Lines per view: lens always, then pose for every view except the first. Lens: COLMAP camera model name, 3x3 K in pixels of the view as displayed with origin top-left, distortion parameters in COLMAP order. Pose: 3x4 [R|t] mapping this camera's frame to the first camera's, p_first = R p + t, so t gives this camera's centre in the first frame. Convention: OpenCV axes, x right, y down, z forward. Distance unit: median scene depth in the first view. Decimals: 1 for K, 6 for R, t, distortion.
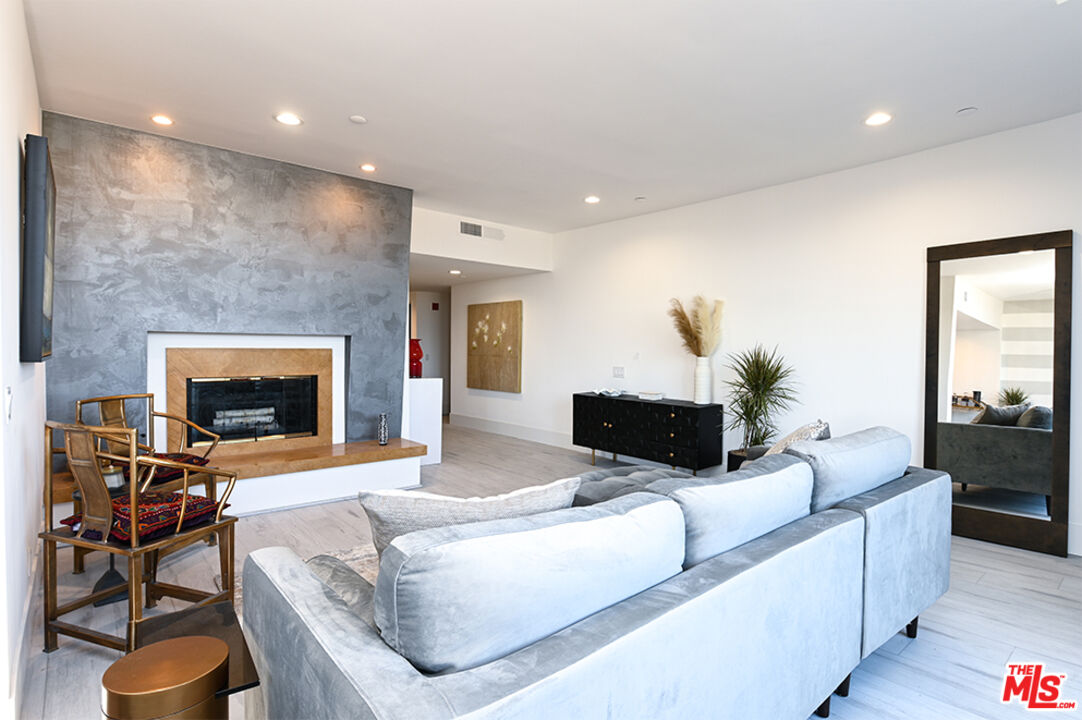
lens RADIAL K [[554.5, 0, 540.8], [0, 554.5, 356.1], [0, 0, 1]] dist [-0.002409, -0.000205]
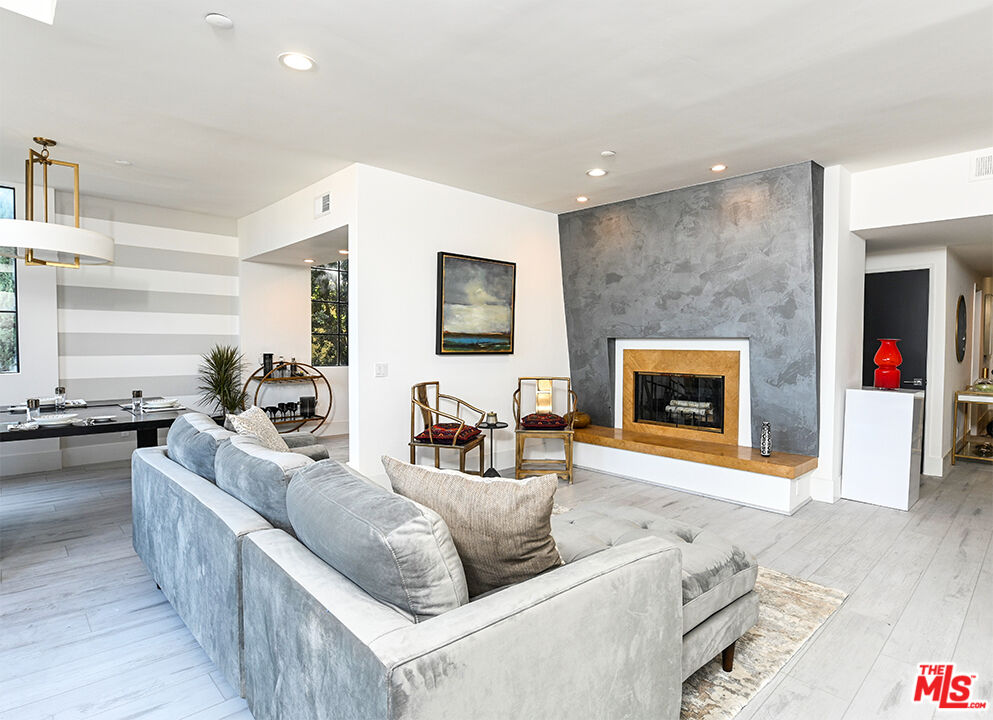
lens RADIAL K [[530.1, 0, 496.5], [0, 530.1, 359.0], [0, 0, 1]] dist [-0.001183, -0.000093]
pose [[0.037110, 0.021269, -0.999085, 0.594822], [-0.018425, 0.999618, 0.020596, -0.010164], [0.999141, 0.017644, 0.037488, 0.552880]]
